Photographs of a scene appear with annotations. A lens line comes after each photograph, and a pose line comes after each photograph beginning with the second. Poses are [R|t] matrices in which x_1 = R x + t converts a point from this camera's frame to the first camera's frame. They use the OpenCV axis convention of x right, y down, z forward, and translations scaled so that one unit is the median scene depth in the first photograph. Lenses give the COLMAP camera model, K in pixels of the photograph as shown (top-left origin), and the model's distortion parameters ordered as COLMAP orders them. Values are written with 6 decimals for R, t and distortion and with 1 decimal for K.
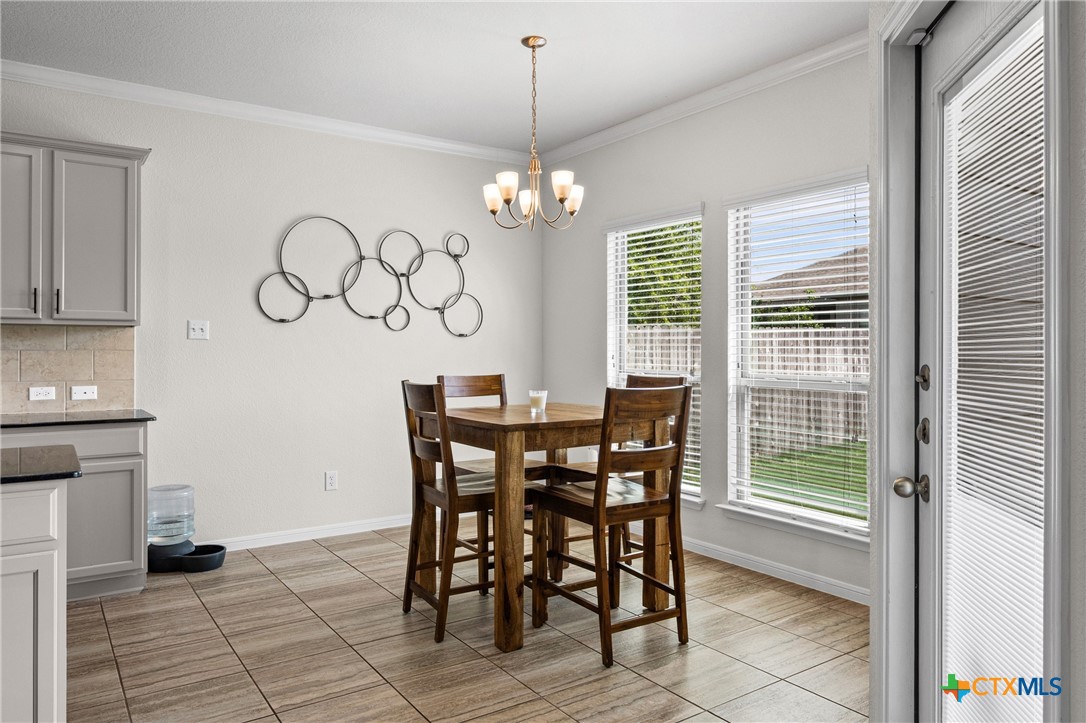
lens RADIAL K [[736.0, 0, 544.8], [0, 736.0, 354.6], [0, 0, 1]] dist [0.001398, 0.000124]
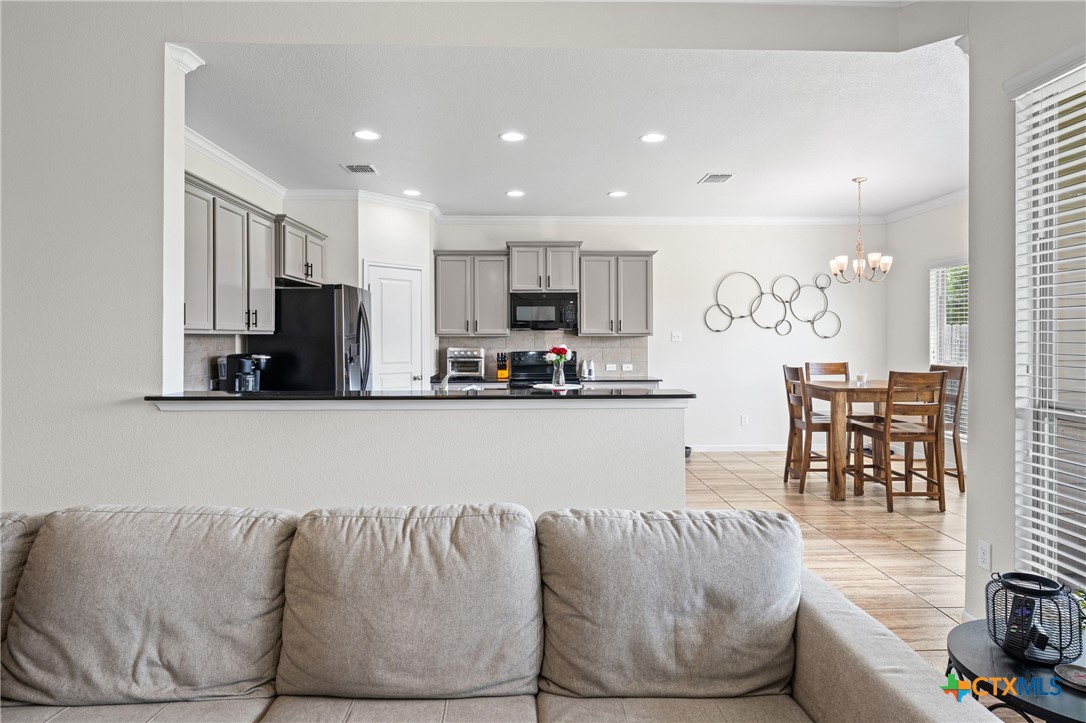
lens RADIAL K [[631.9, 0, 546.7], [0, 631.9, 343.0], [0, 0, 1]] dist [-0.001358, -0.000136]
pose [[0.841331, 0.001795, -0.540518, 0.163268], [0.000869, 0.999989, 0.004672, -0.027880], [0.540520, -0.004401, 0.841320, -0.665769]]
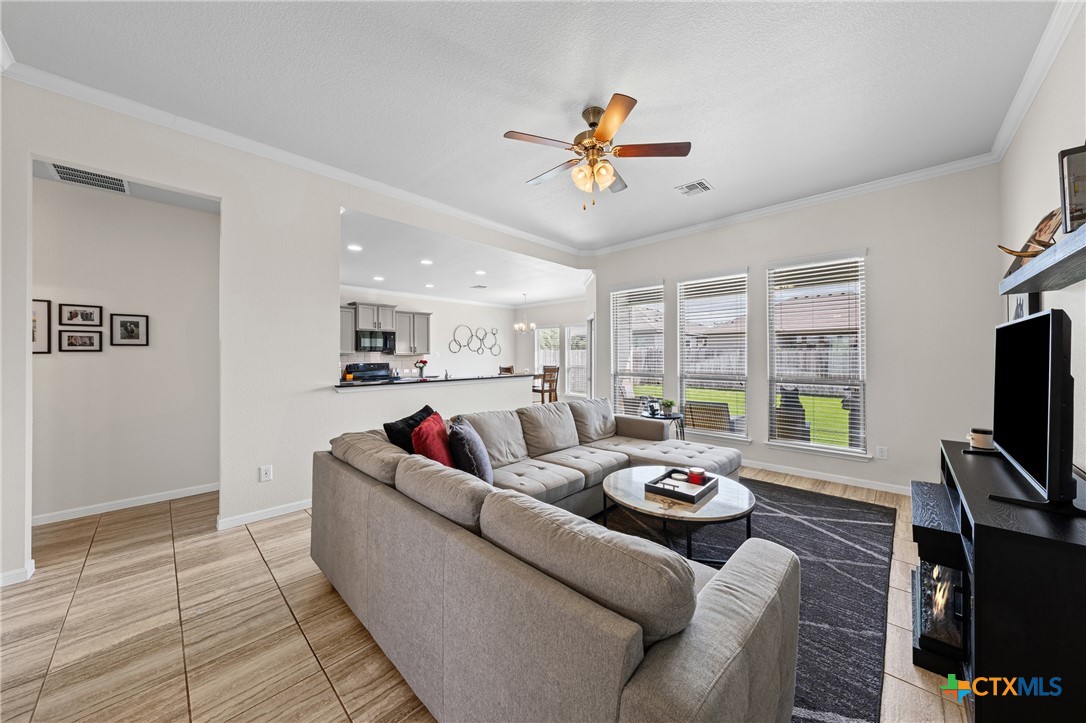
lens RADIAL K [[372.4, 0, 546.0], [0, 372.4, 347.4], [0, 0, 1]] dist [-0.005327, -0.000087]
pose [[0.979150, -0.000643, 0.203135, -0.335546], [0.005473, 0.999715, -0.023218, -0.027506], [-0.203063, 0.023845, 0.978875, -1.242051]]
